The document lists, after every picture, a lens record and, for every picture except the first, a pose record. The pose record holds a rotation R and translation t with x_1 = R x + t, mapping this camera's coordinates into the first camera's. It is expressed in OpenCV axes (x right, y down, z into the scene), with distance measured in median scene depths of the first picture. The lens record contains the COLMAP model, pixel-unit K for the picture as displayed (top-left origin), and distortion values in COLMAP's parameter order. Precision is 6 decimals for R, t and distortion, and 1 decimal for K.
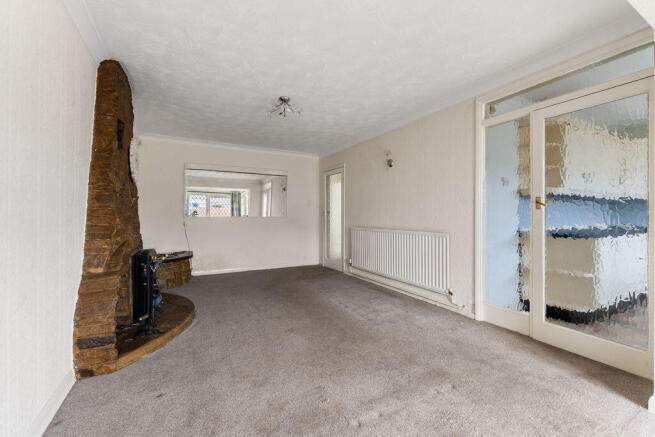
lens RADIAL K [[277.4, 0, 330.0], [0, 277.4, 214.4], [0, 0, 1]] dist [0.000258, -0.000746]
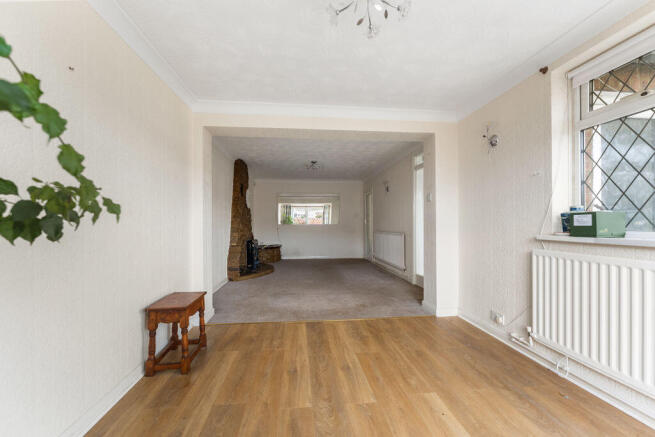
lens RADIAL K [[263.0, 0, 325.9], [0, 263.0, 222.7], [0, 0, 1]] dist [-0.002767, -0.000724]
pose [[0.926941, -0.002915, -0.375196, 0.747824], [0.003625, 0.999993, 0.001184, -0.002198], [0.375190, -0.002458, 0.926945, -0.814815]]
